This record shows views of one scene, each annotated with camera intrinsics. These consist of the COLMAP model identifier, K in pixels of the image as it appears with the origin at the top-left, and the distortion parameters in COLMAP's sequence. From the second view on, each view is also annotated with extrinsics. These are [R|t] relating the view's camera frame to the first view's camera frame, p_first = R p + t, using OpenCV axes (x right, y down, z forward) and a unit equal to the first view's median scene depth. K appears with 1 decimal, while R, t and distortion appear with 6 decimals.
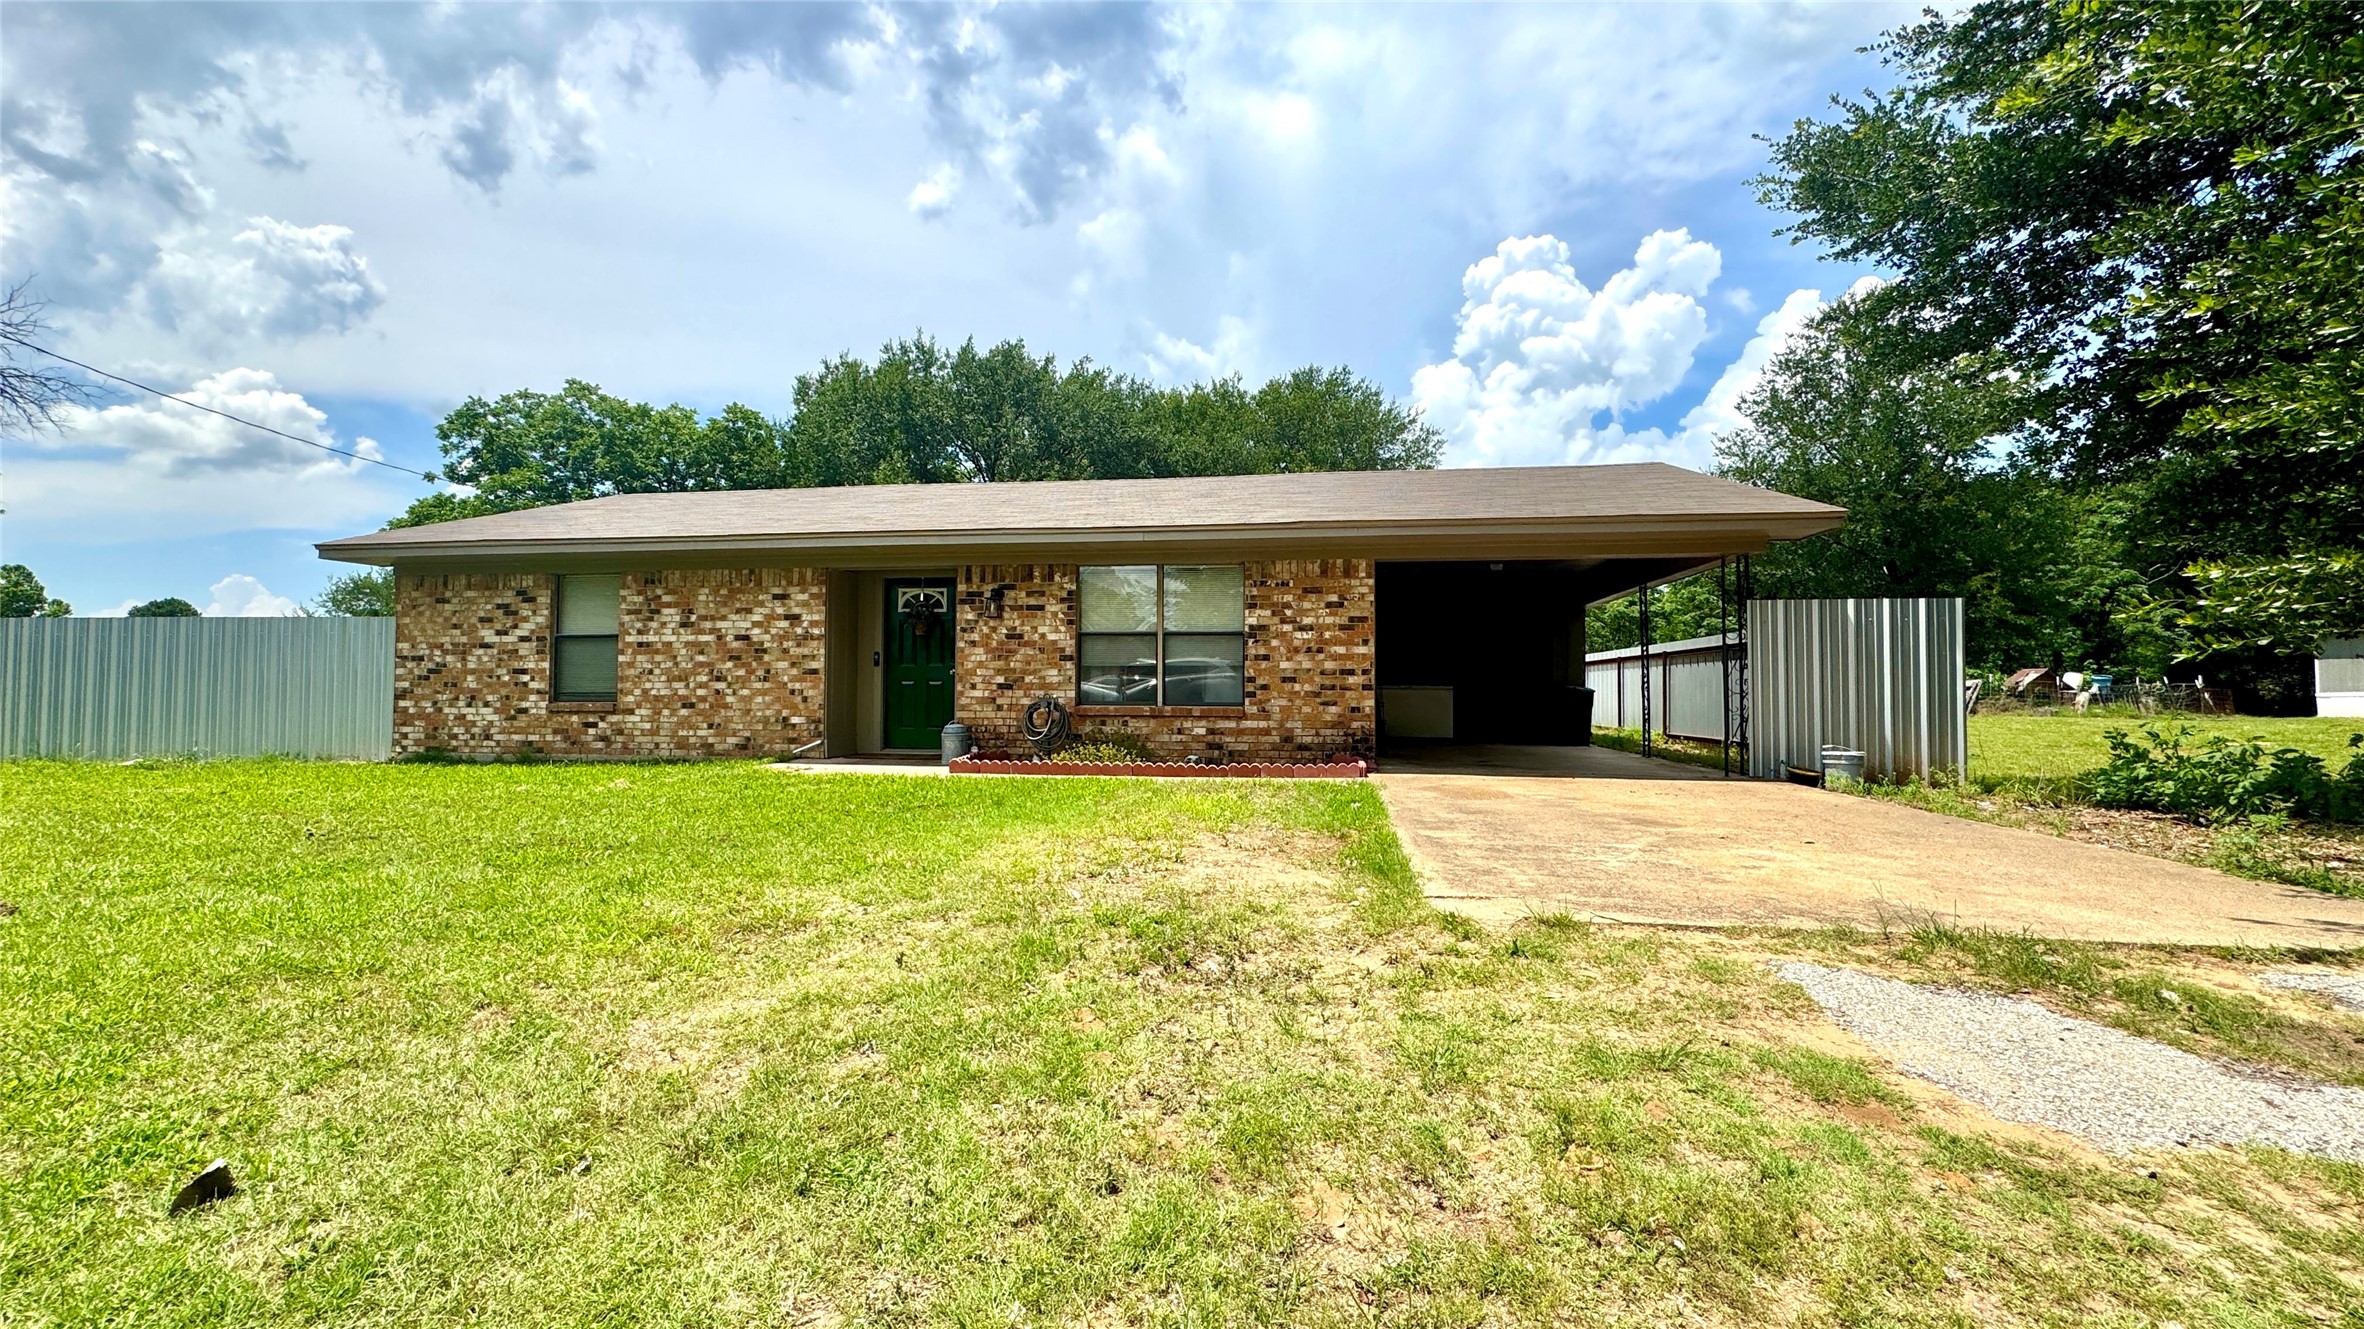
lens RADIAL K [[943.9, 0, 1195.2], [0, 943.9, 663.8], [0, 0, 1]] dist [-0.003945, 0.000756]
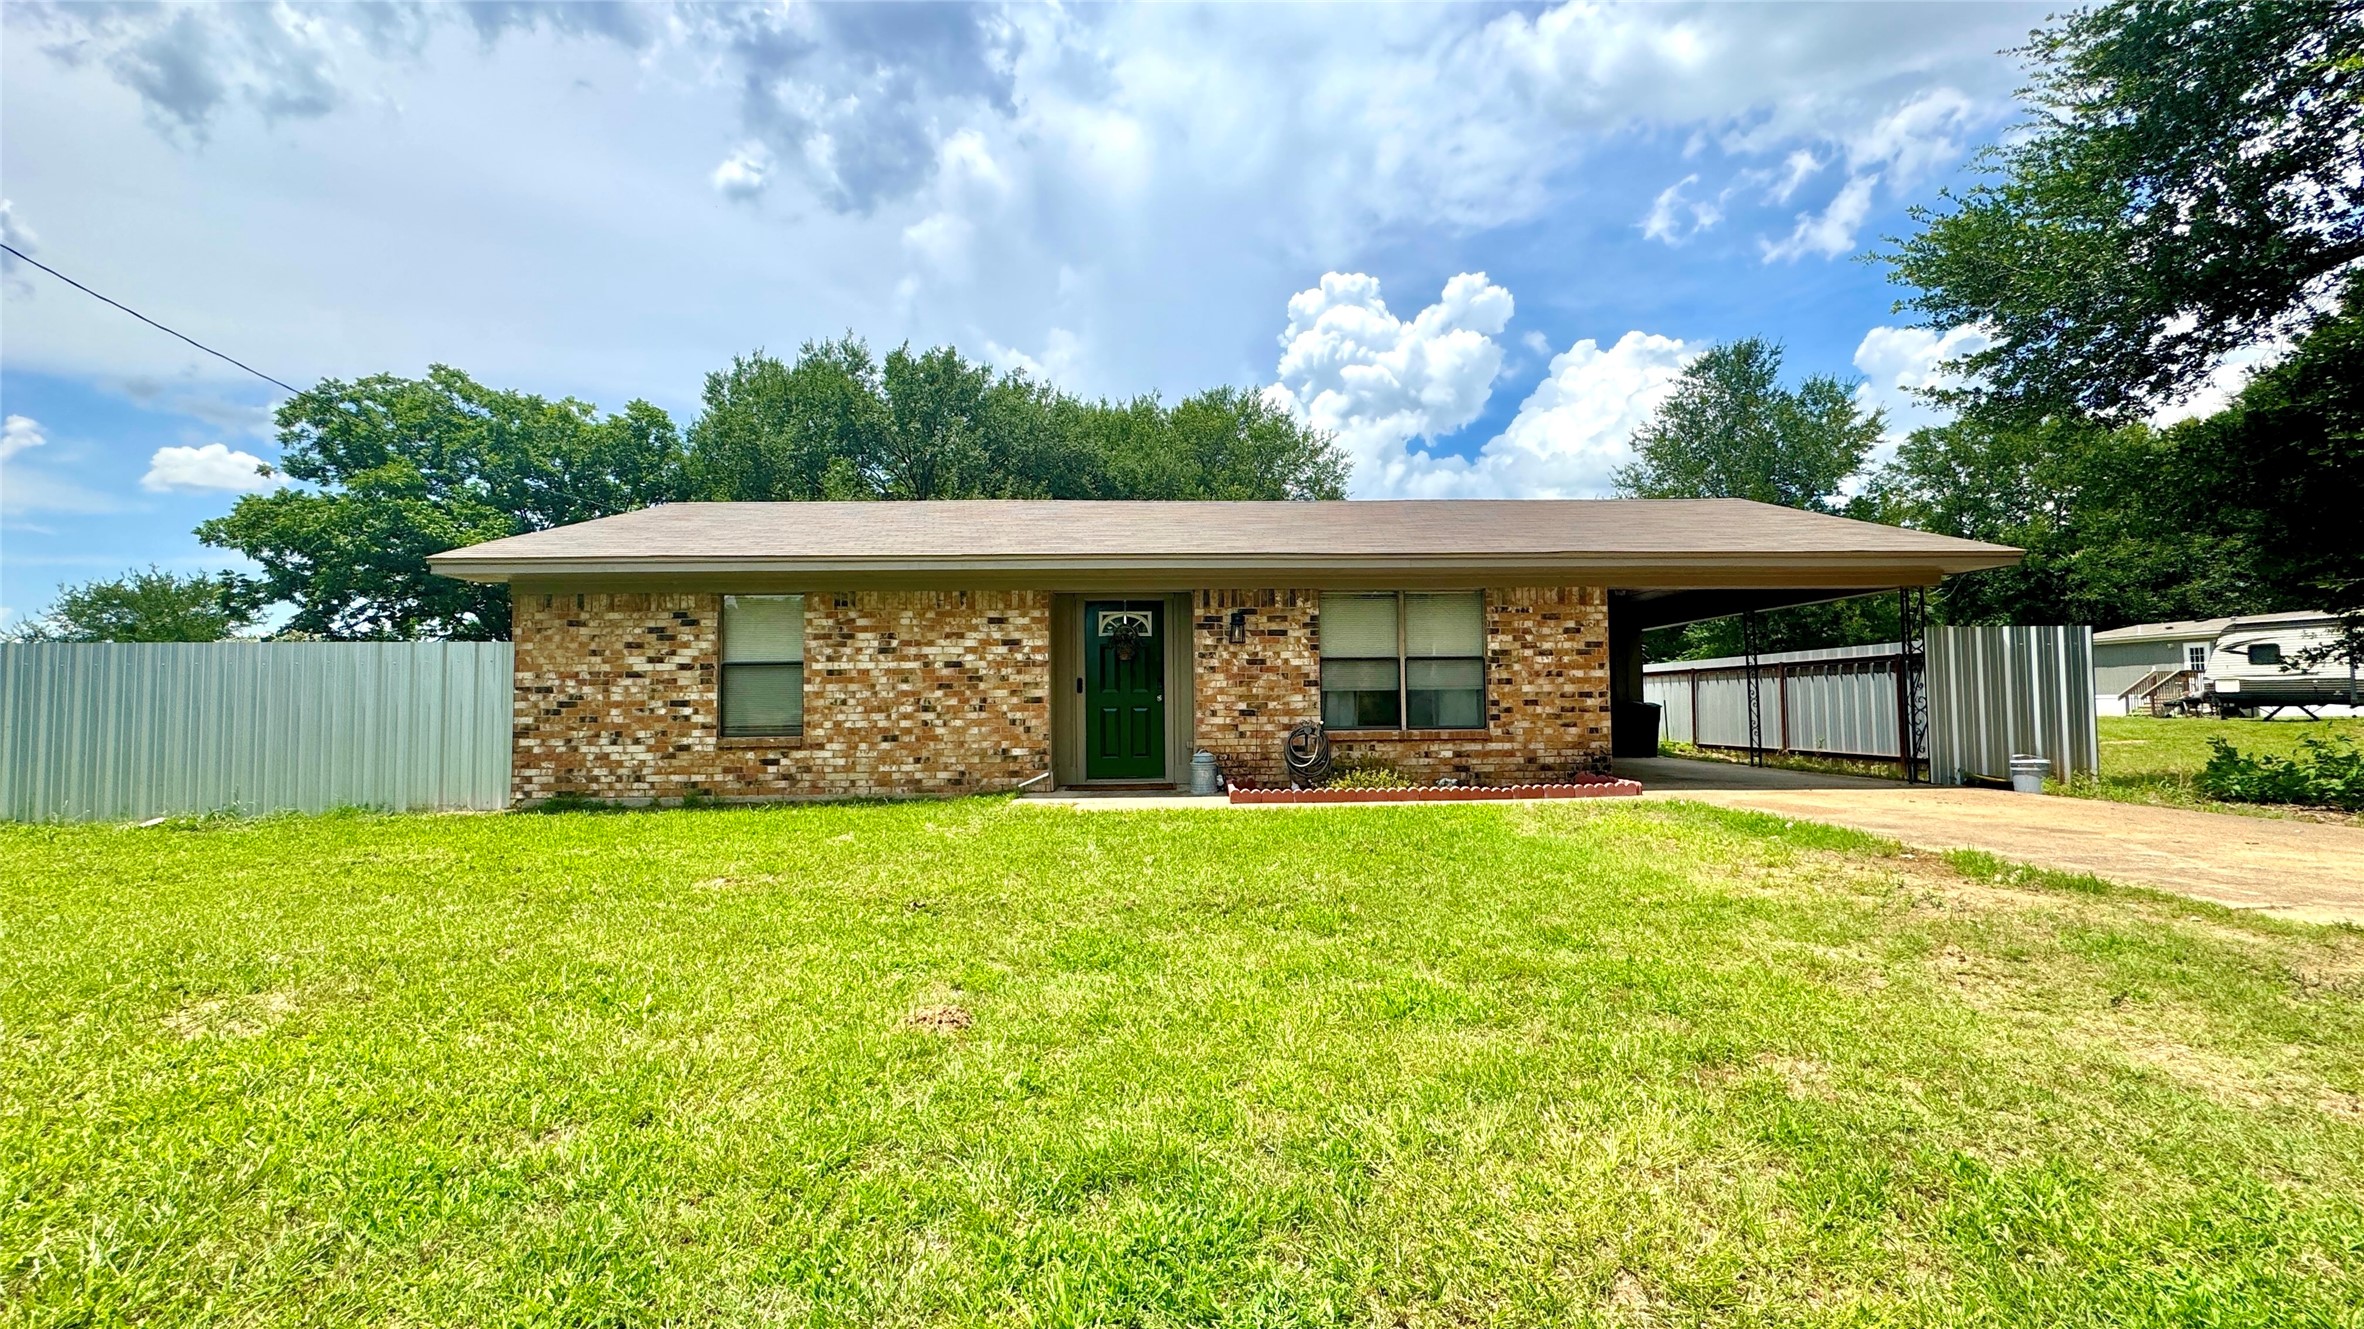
lens RADIAL K [[943.9, 0, 1197.5], [0, 943.9, 661.8], [0, 0, 1]] dist [-0.003945, 0.000756]
pose [[0.983736, -0.005571, 0.179534, -0.396991], [0.008522, 0.999841, -0.015671, -0.013155], [-0.179419, 0.016946, 0.983627, 0.039201]]
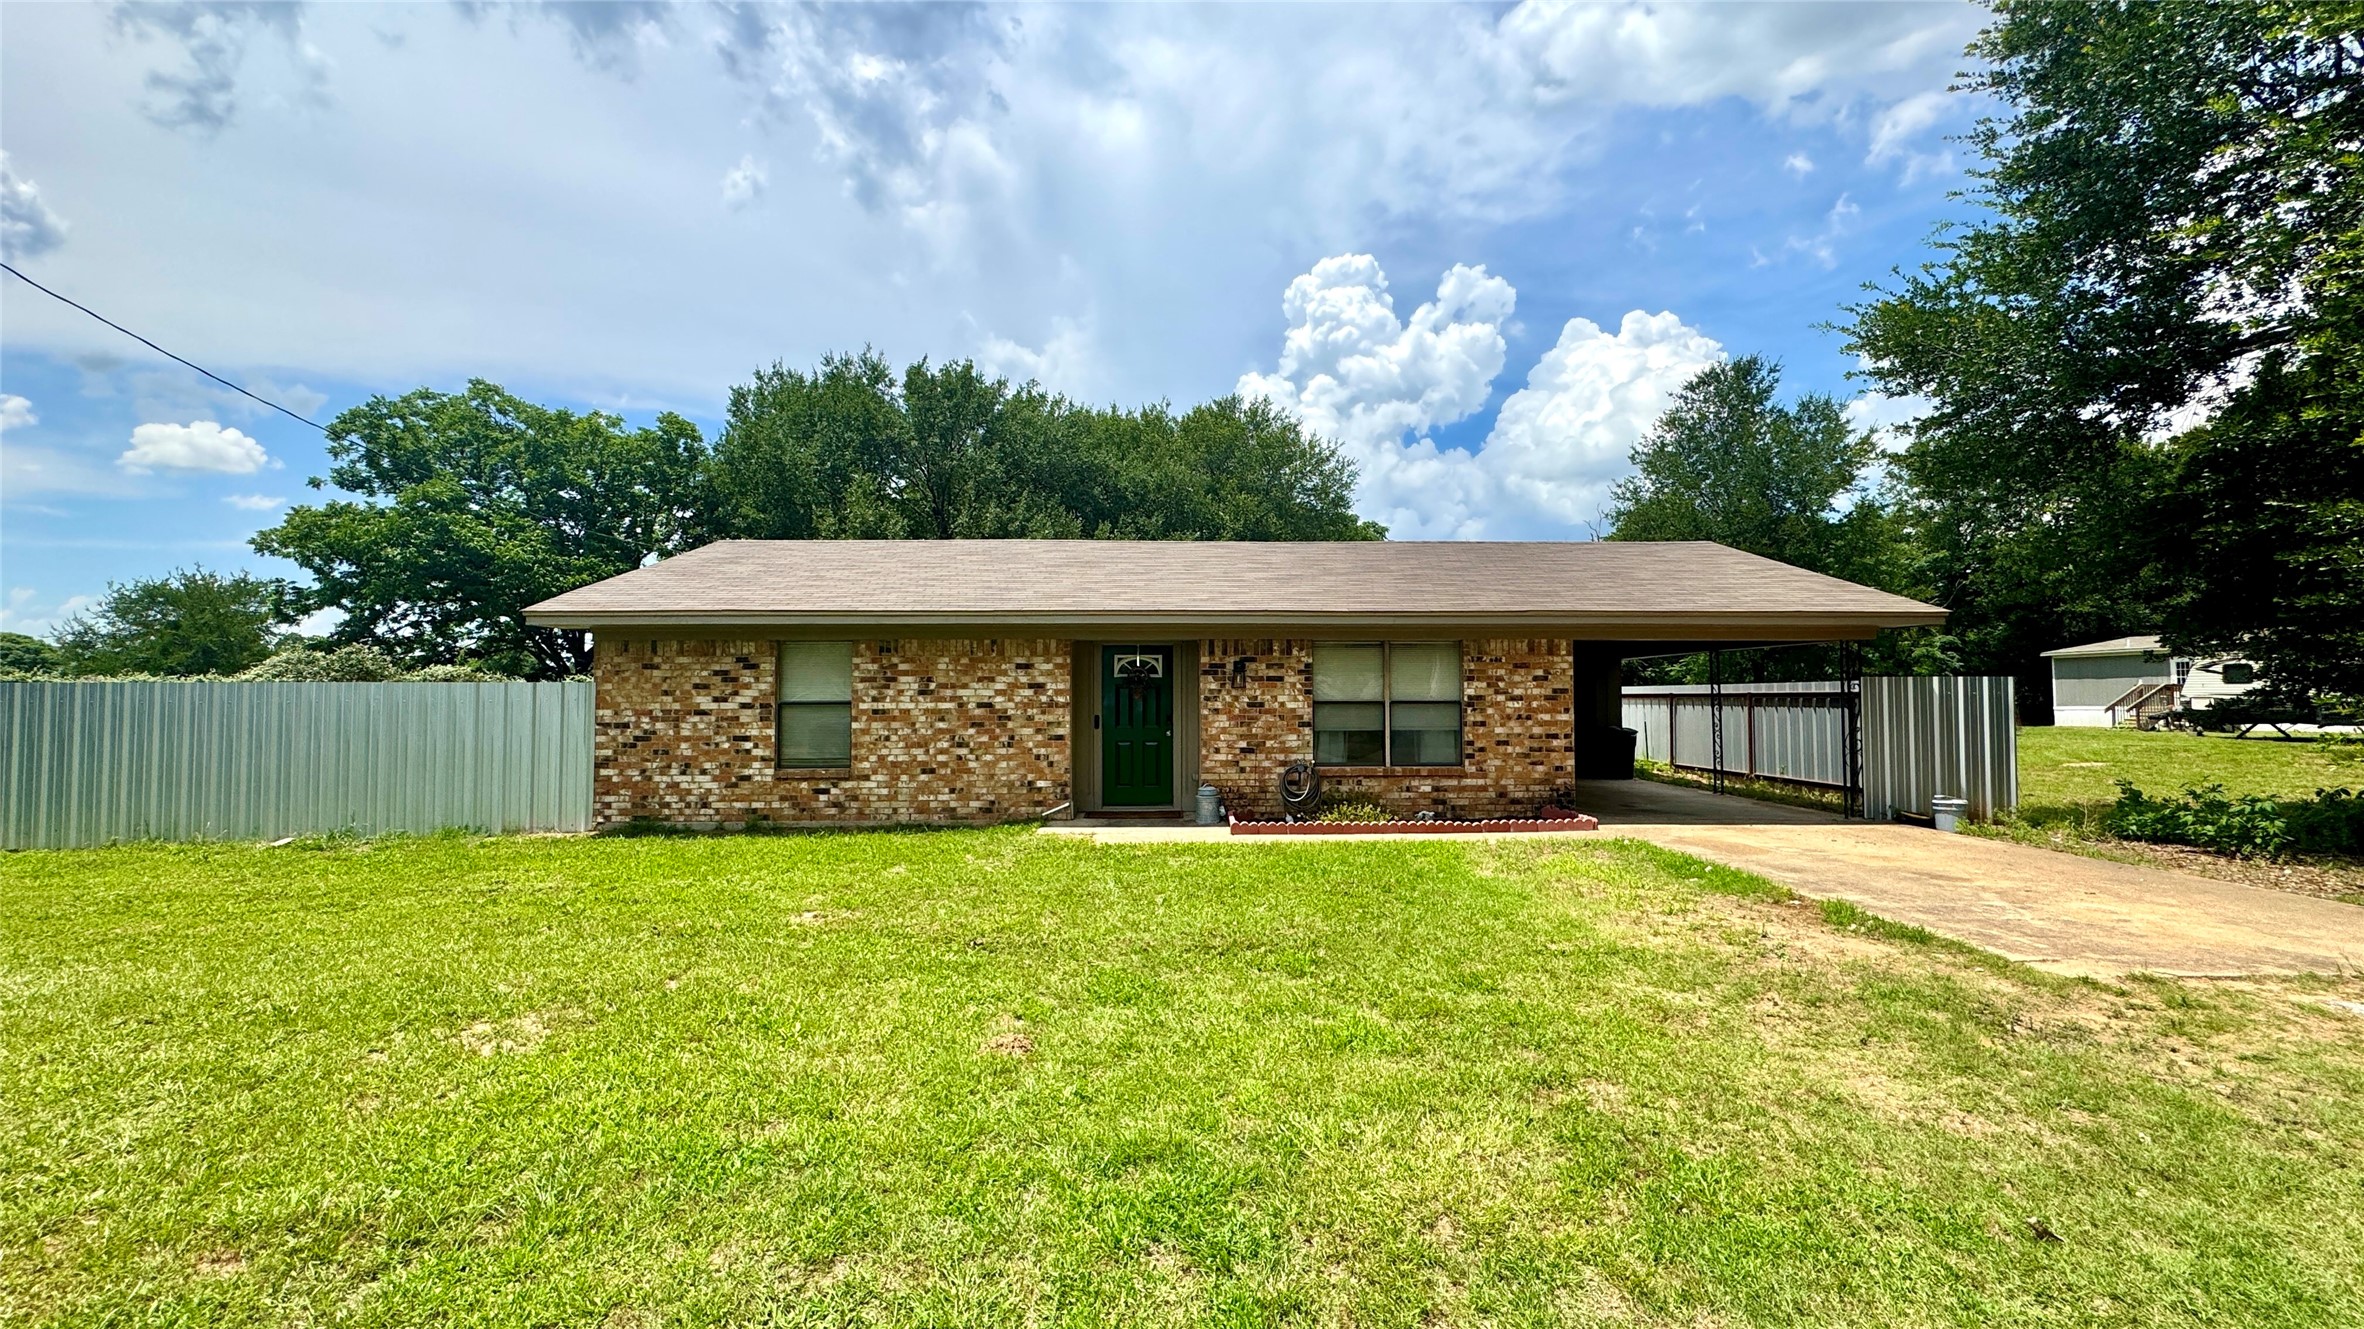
lens RADIAL K [[943.9, 0, 1198.0], [0, 943.9, 664.0], [0, 0, 1]] dist [-0.003945, 0.000756]
pose [[0.985116, 0.000539, 0.171892, -0.413449], [0.000188, 0.999991, -0.004213, -0.066470], [-0.171893, 0.004183, 0.985107, -0.065291]]
